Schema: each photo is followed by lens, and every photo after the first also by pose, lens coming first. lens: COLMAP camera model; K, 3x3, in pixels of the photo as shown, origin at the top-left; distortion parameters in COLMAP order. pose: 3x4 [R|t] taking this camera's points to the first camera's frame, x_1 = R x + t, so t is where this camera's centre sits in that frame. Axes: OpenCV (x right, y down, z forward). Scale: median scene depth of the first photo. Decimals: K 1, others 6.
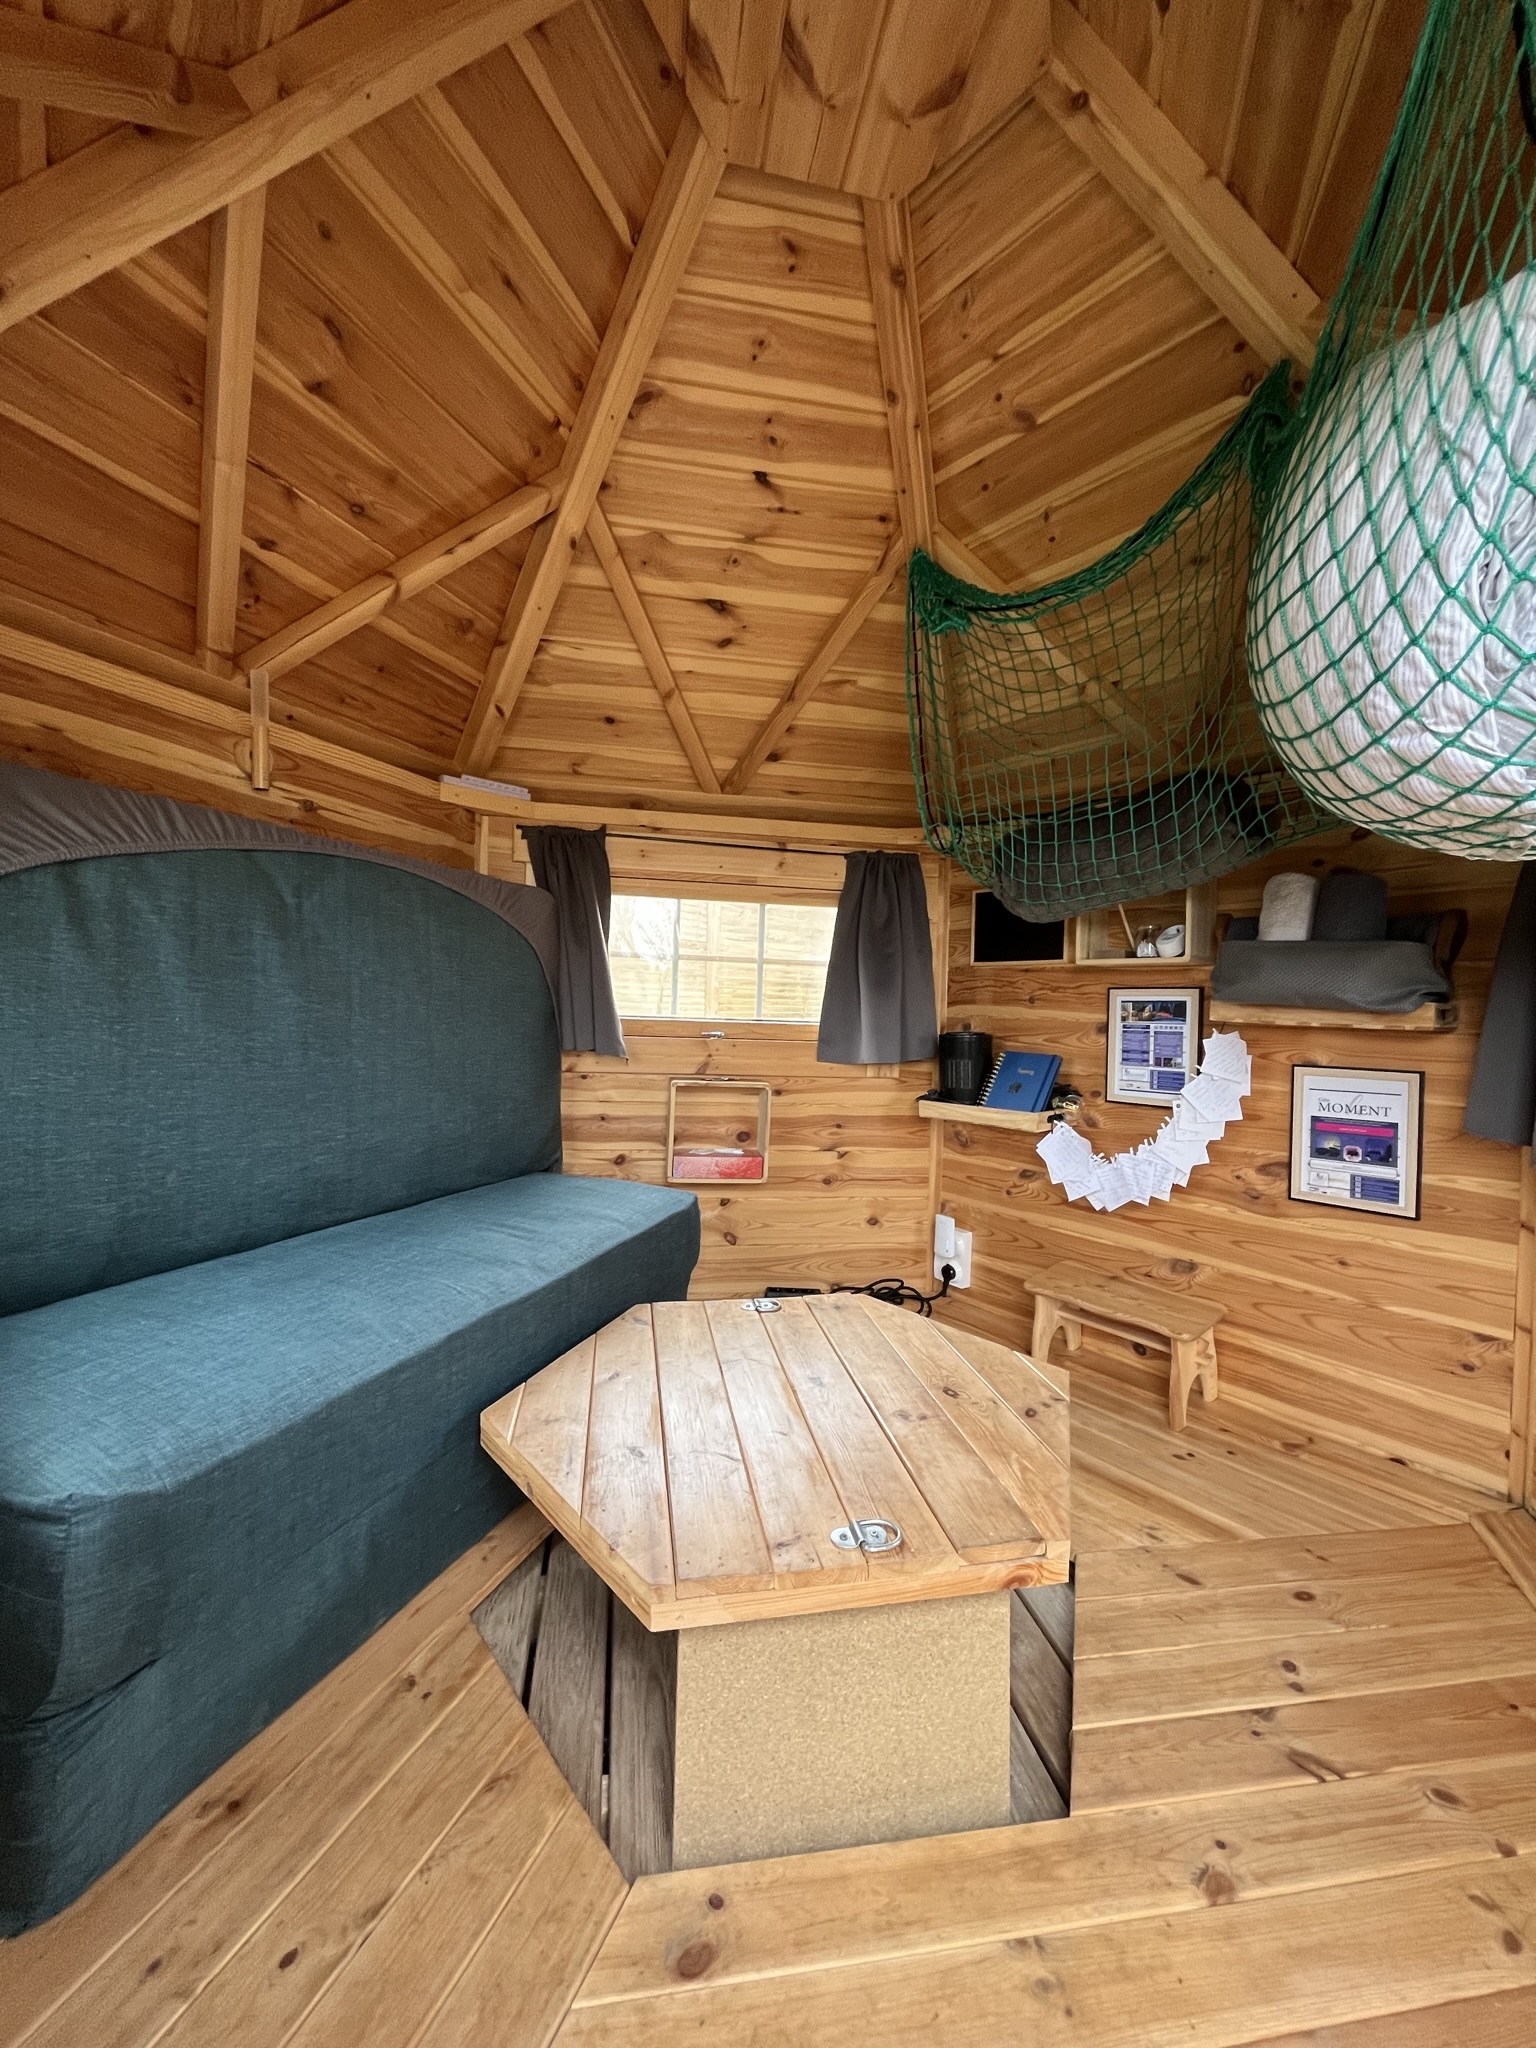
lens RADIAL K [[818.5, 0, 768.0], [0, 818.5, 1024.0], [0, 0, 1]] dist [-0.009045, 0.000271]
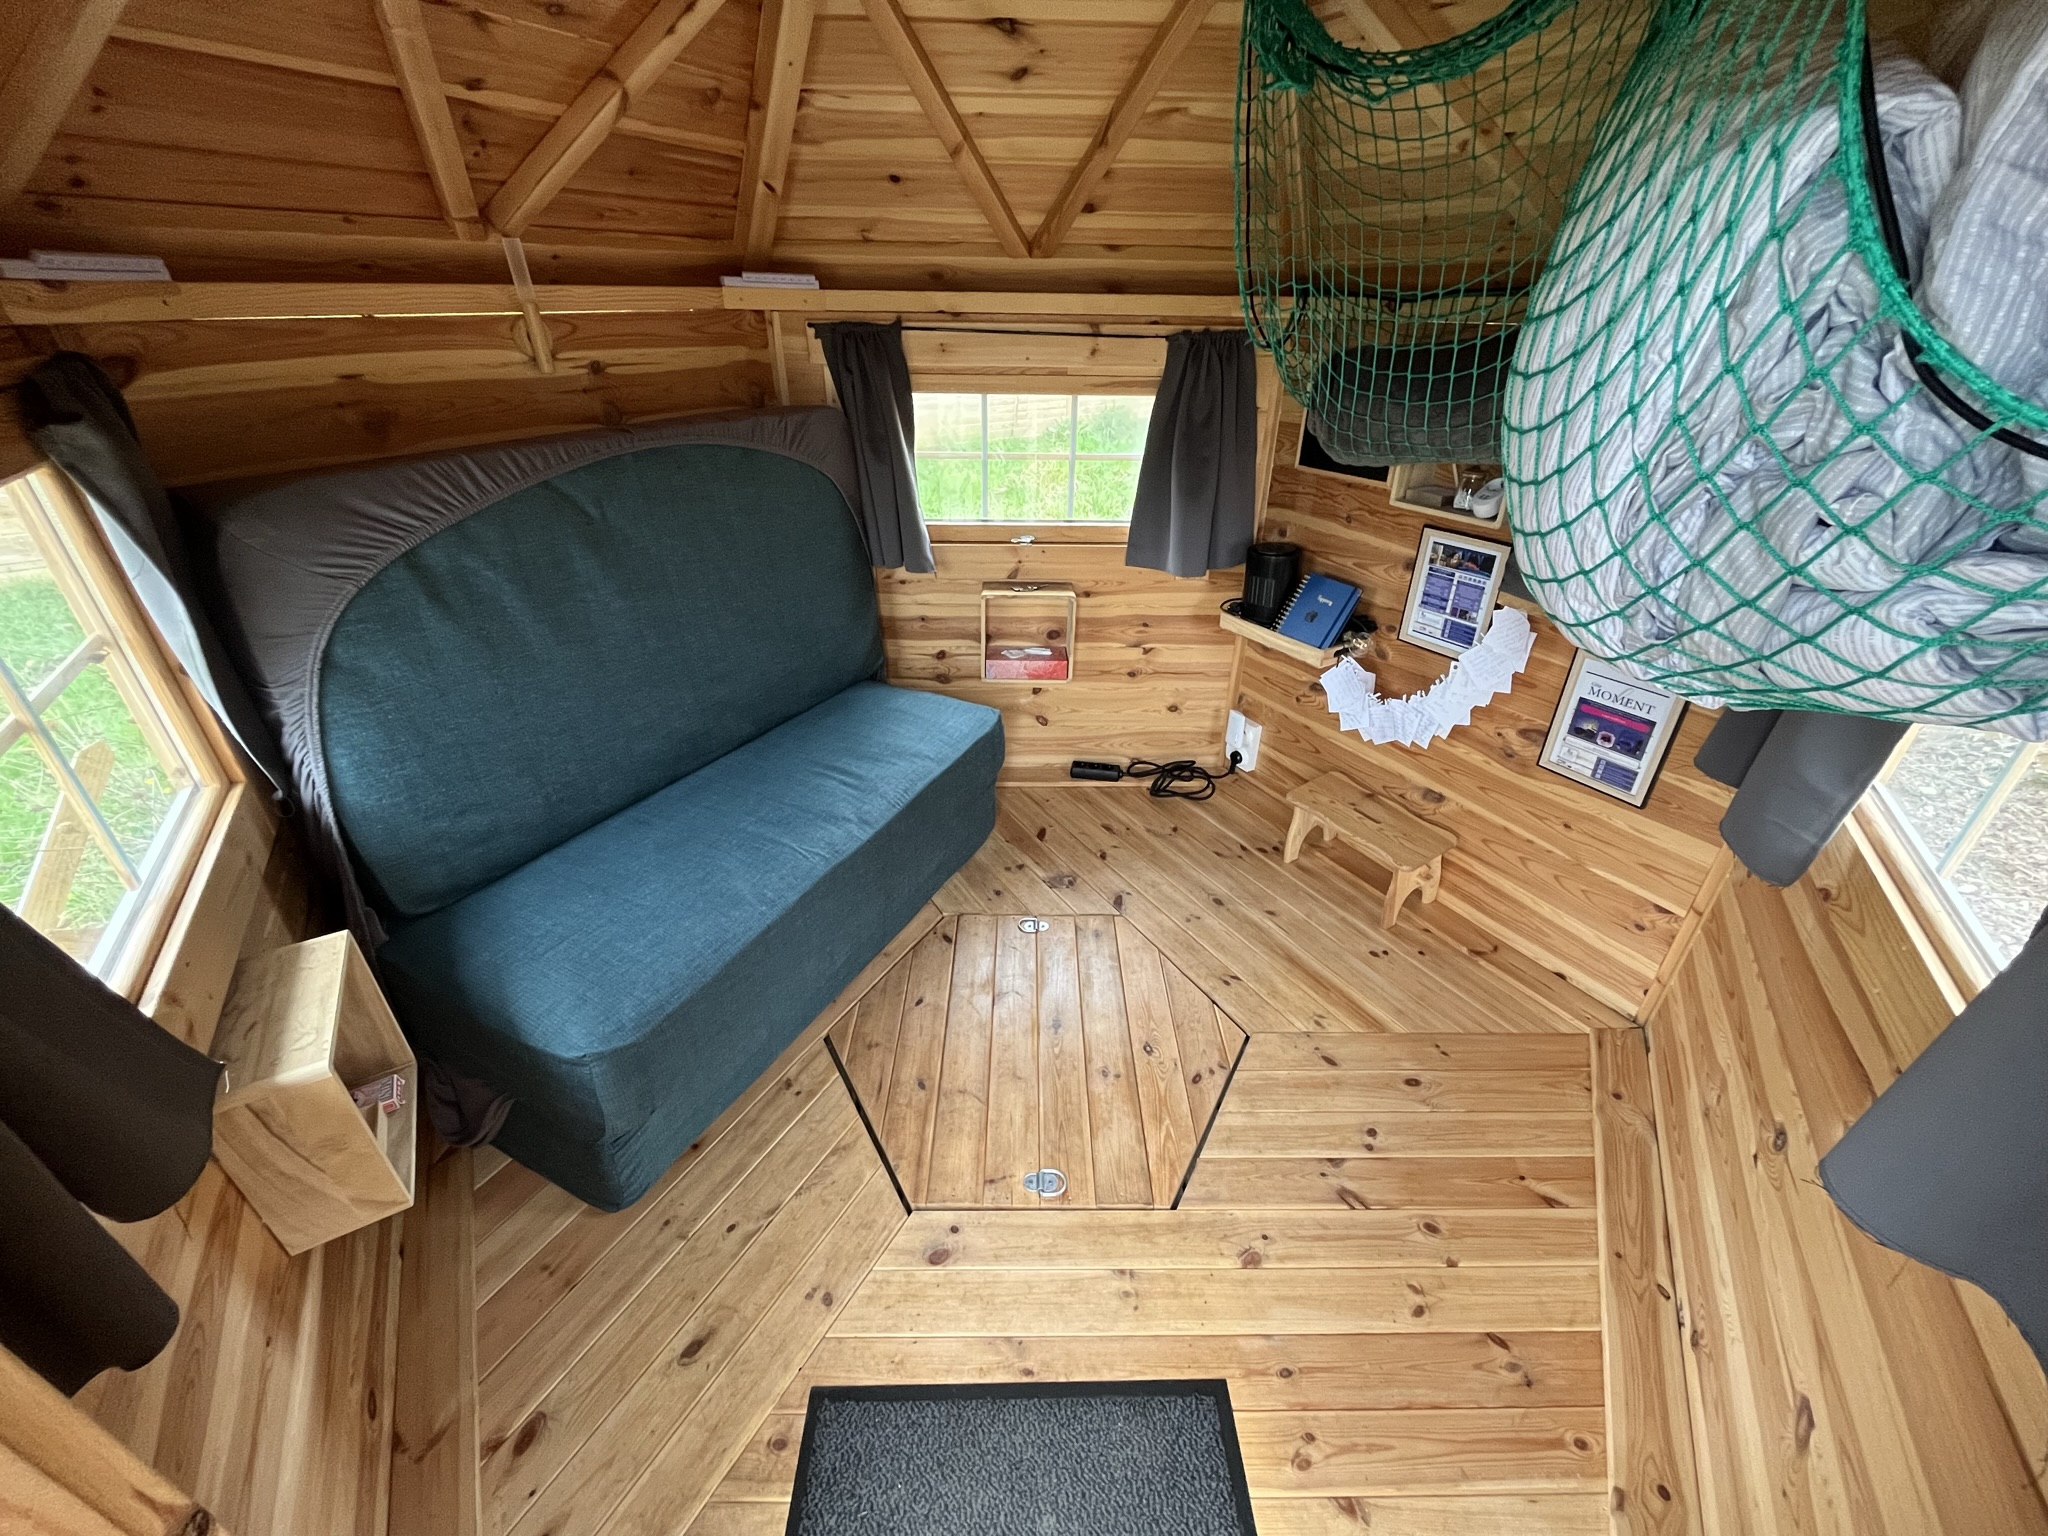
lens RADIAL K [[816.8, 0, 1026.0], [0, 816.8, 769.6], [0, 0, 1]] dist [-0.011592, -0.000347]
pose [[0.988814, 0.056640, -0.137979, 0.118167], [0.015693, 0.880448, 0.473884, -0.275101], [0.148324, -0.470748, 0.869710, -0.023699]]
